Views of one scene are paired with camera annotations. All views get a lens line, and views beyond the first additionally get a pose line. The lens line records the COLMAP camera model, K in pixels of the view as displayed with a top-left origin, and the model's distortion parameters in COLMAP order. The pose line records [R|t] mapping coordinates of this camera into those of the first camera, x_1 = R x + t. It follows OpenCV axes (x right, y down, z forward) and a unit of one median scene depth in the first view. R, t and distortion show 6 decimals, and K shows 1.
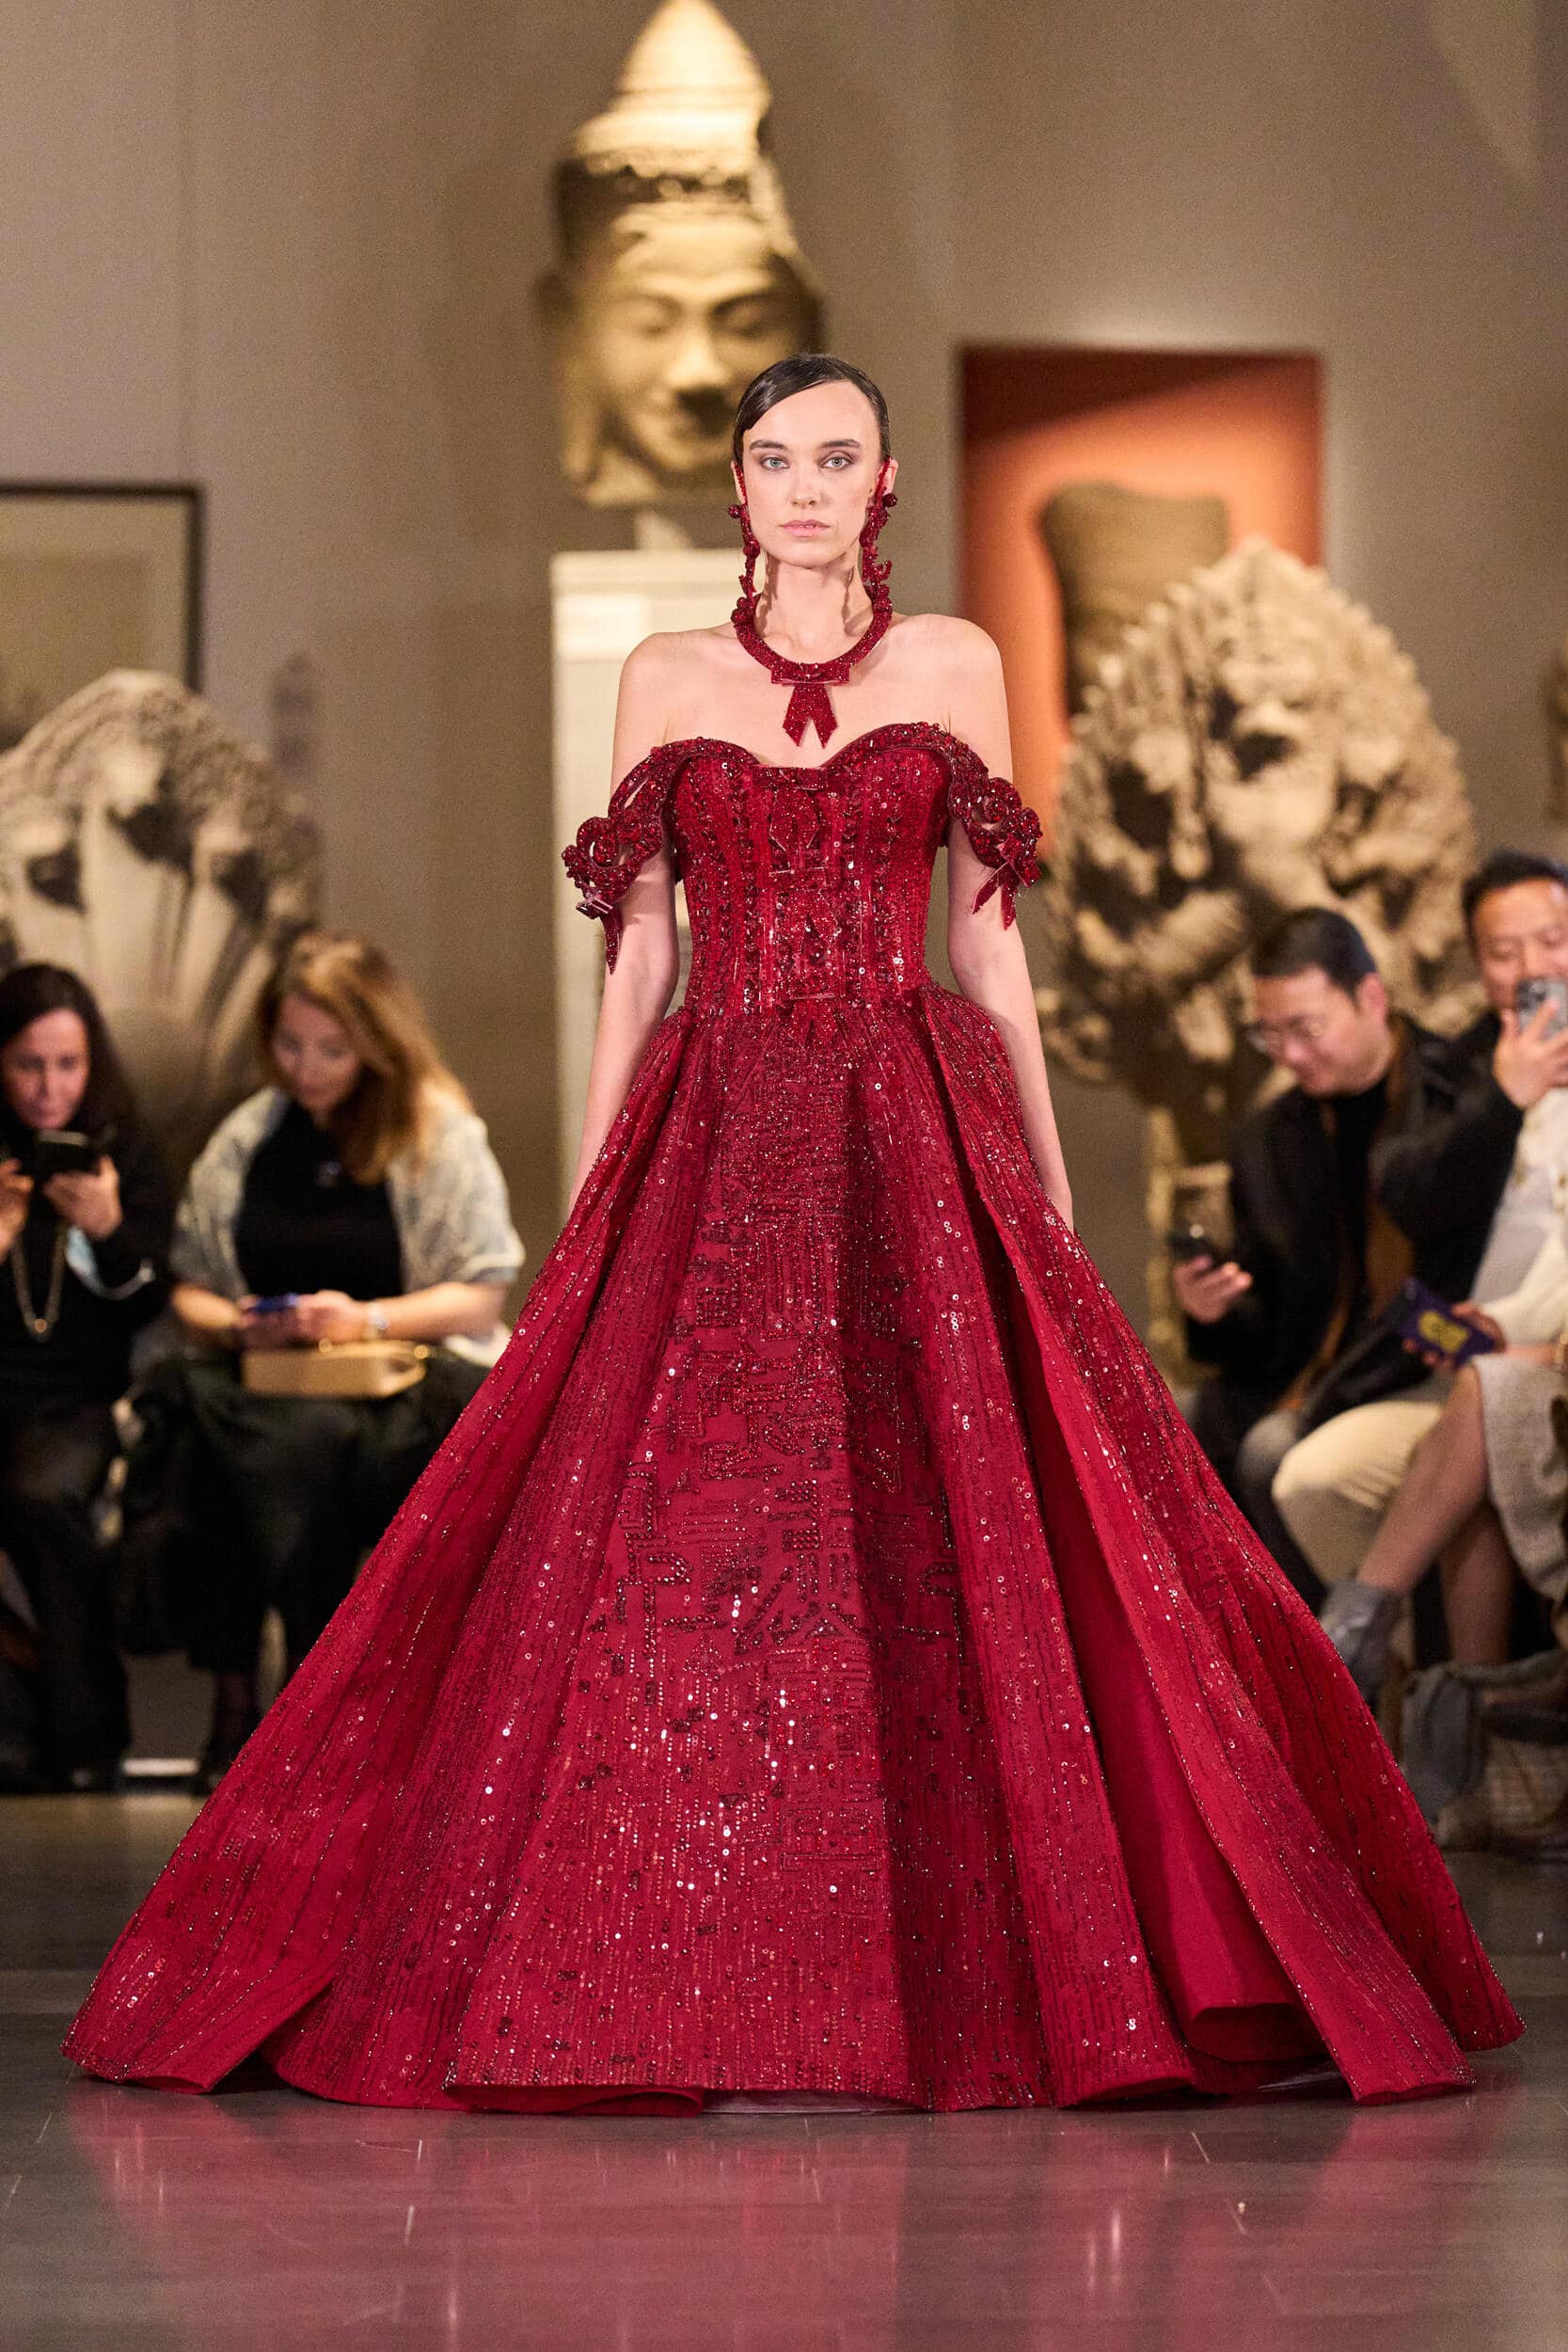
lens RADIAL K [[14429.6, 0, 784.3], [0, 14429.6, 1176.4], [0, 0, 1]] dist [-0.659059, -24.899868]
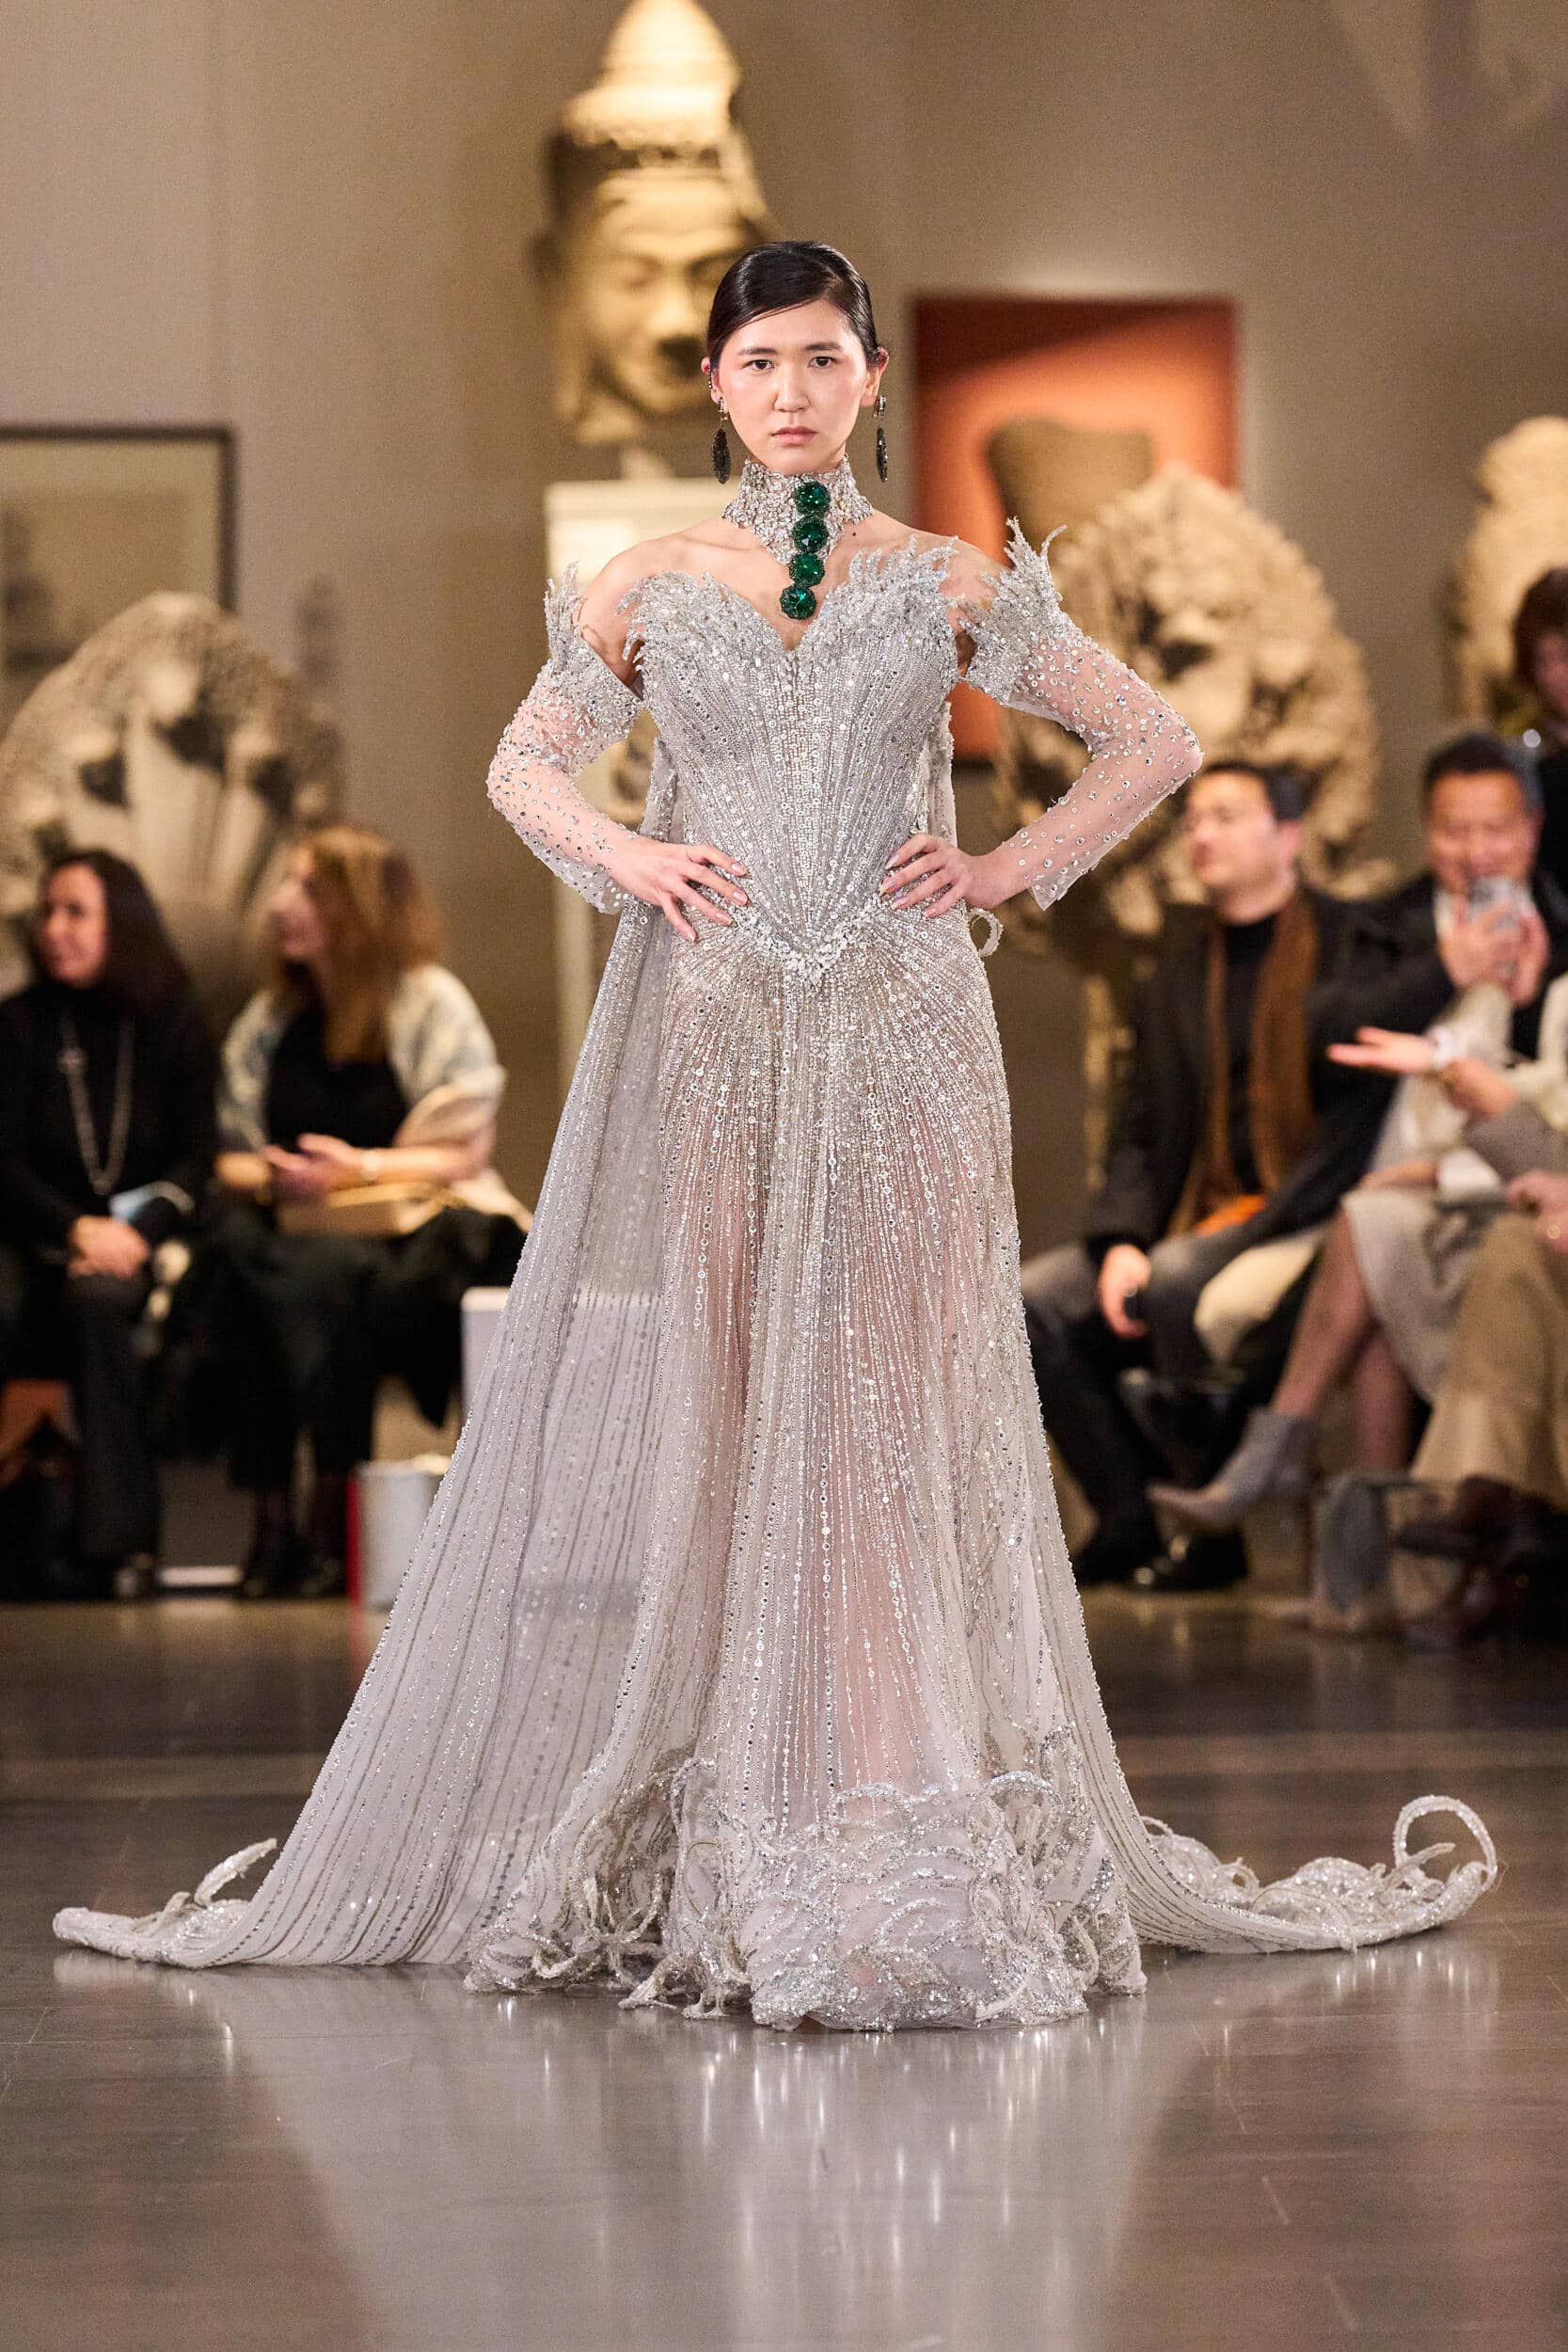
lens RADIAL K [[11230.8, 0, 783.5], [0, 11230.8, 1176.2], [0, 0, 1]] dist [-0.221993, -3.014689]
pose [[0.999948, -0.009956, 0.002274, -0.000285], [0.009943, 0.999934, 0.005691, 0.005509], [-0.002330, -0.005668, 0.999981, 0.129983]]
